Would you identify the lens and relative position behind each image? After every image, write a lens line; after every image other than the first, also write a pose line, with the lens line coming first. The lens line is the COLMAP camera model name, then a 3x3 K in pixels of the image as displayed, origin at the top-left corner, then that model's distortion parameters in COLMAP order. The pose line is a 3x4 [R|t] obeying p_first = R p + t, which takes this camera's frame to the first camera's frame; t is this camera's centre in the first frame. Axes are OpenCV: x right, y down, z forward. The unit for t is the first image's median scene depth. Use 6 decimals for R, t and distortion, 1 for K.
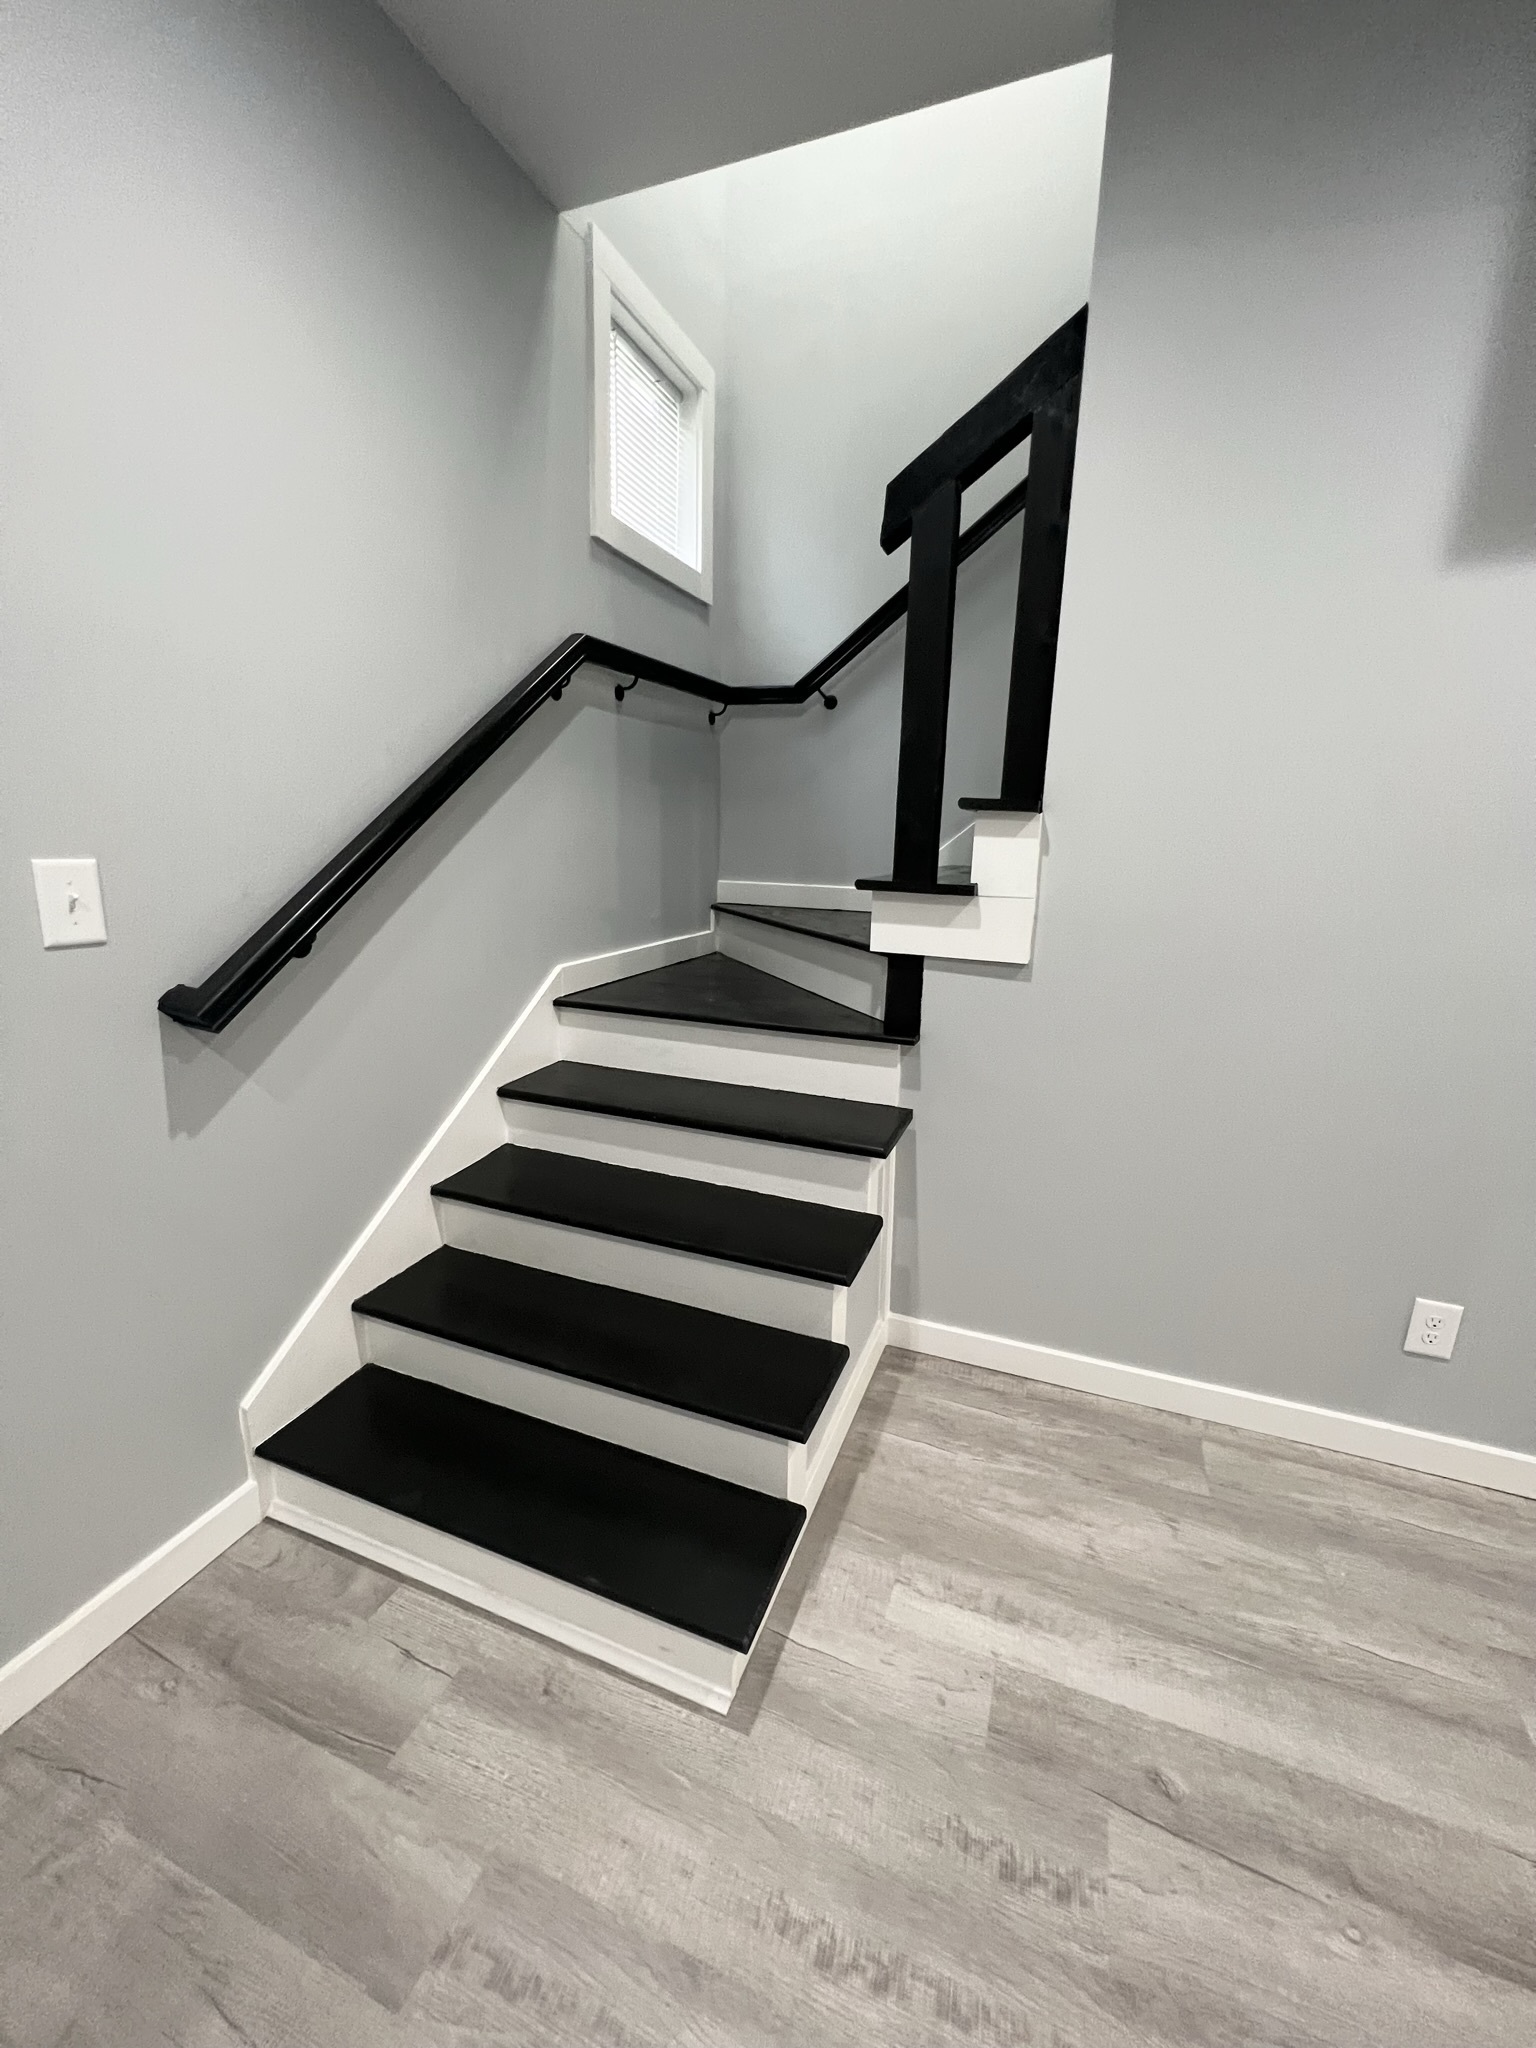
lens RADIAL K [[821.4, 0, 767.6], [0, 821.4, 1019.2], [0, 0, 1]] dist [-0.003663, -0.000330]
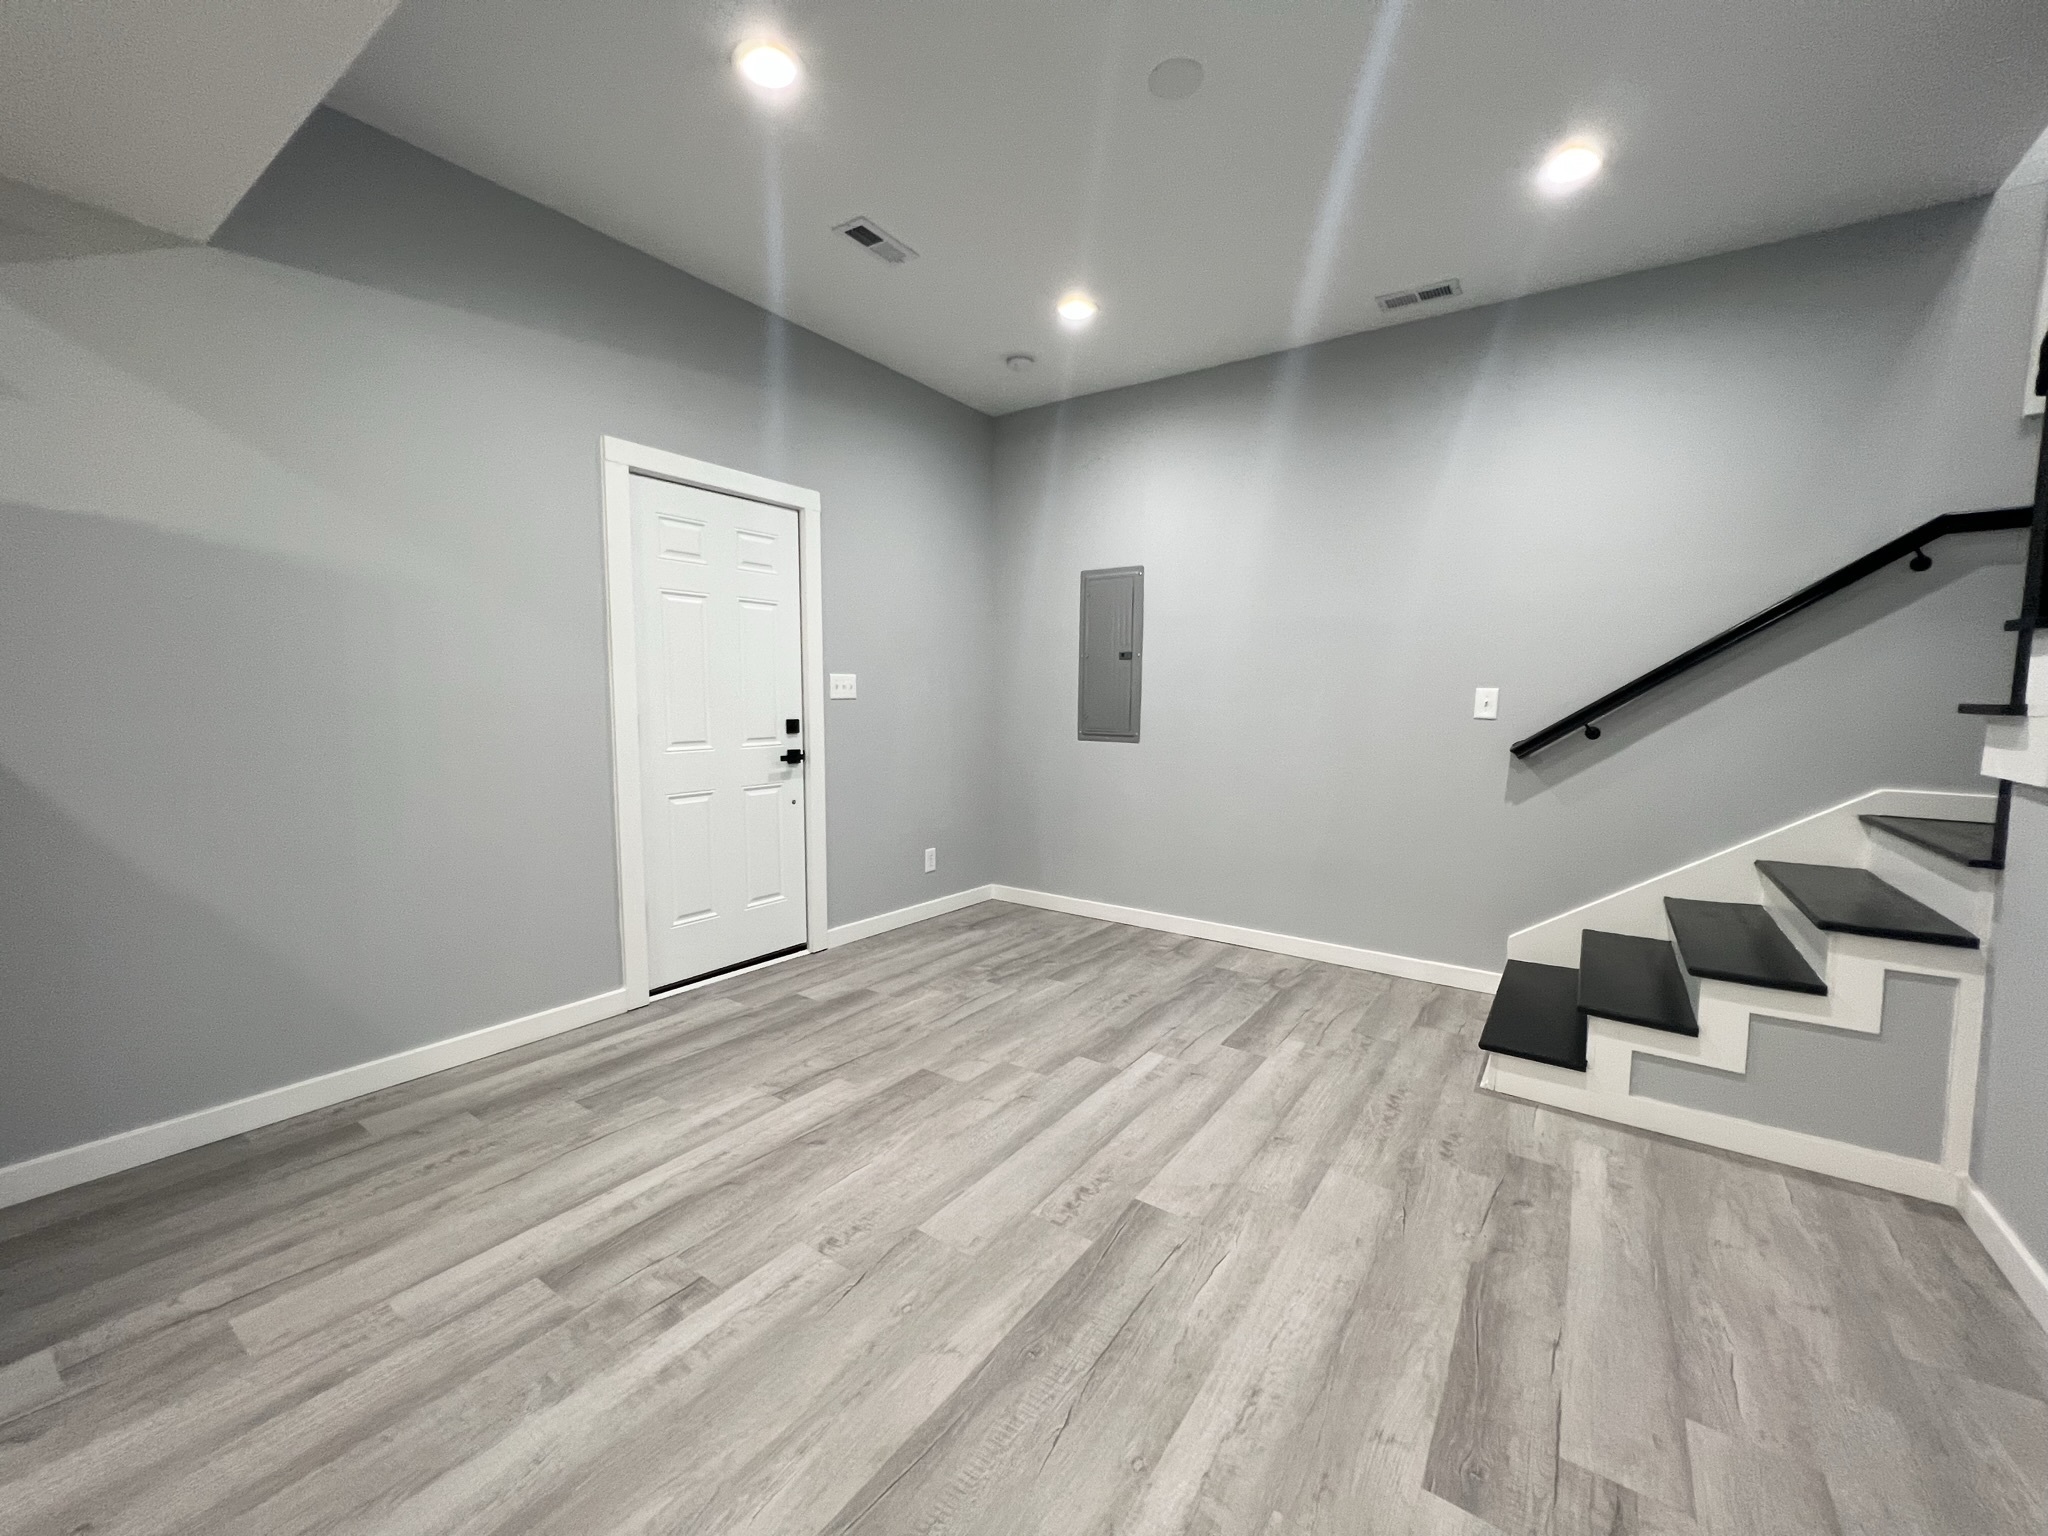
lens RADIAL K [[821.4, 0, 1026.3], [0, 821.4, 763.1], [0, 0, 1]] dist [-0.003663, -0.000330]
pose [[-0.231969, 0.051951, -0.971335, 1.923457], [-0.243631, 0.963641, 0.109722, 0.110120], [0.941719, 0.262100, -0.210878, 0.137675]]
